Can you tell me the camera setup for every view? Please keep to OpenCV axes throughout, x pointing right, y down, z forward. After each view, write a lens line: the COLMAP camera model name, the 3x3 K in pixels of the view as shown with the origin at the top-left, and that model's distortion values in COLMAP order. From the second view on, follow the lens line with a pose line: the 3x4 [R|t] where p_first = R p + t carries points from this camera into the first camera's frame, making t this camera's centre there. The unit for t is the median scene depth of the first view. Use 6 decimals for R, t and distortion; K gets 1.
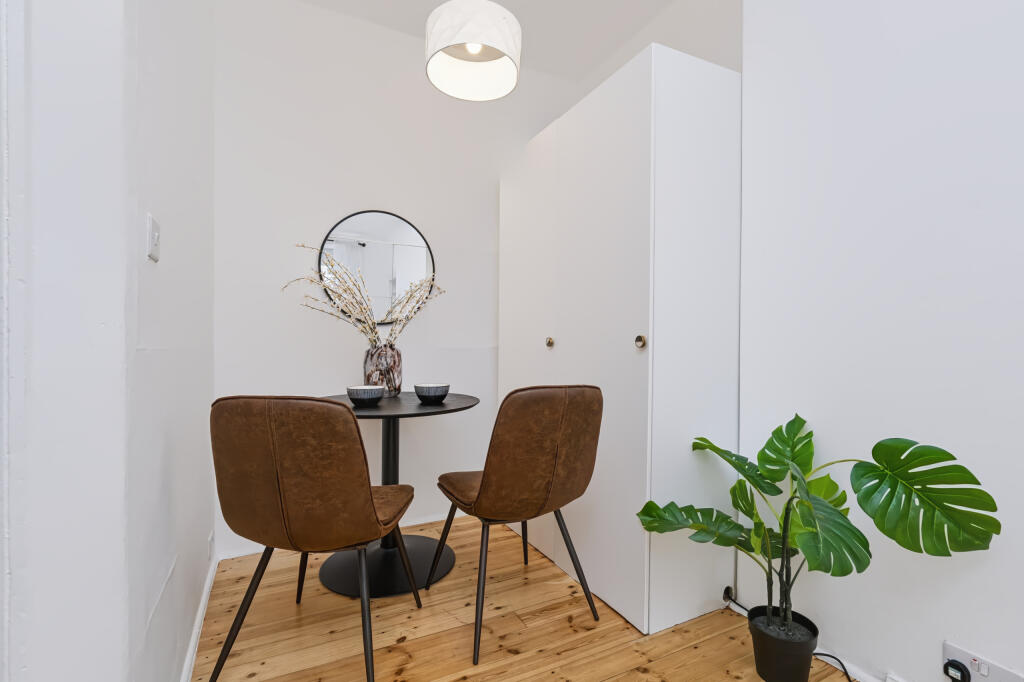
lens RADIAL K [[467.2, 0, 513.2], [0, 467.2, 344.7], [0, 0, 1]] dist [0.001321, 0.000796]
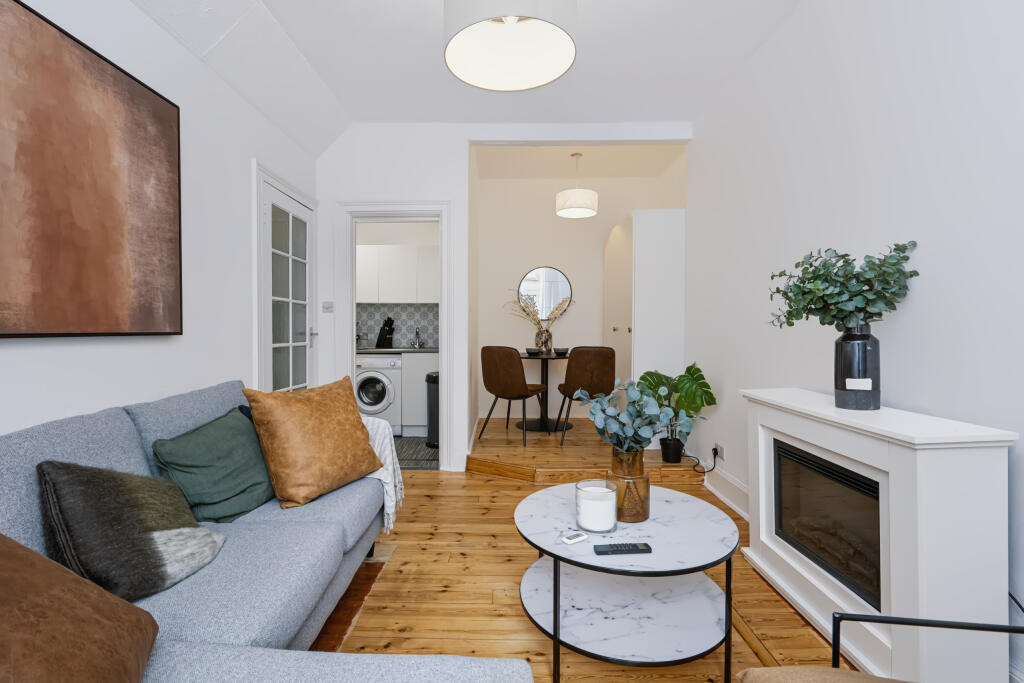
lens RADIAL K [[467.2, 0, 510.1], [0, 467.2, 332.1], [0, 0, 1]] dist [0.001321, 0.000796]
pose [[0.894272, 0.007095, -0.447468, 0.575048], [0.001258, 0.999830, 0.018369, -0.030545], [0.447522, -0.016990, 0.894111, -1.056119]]
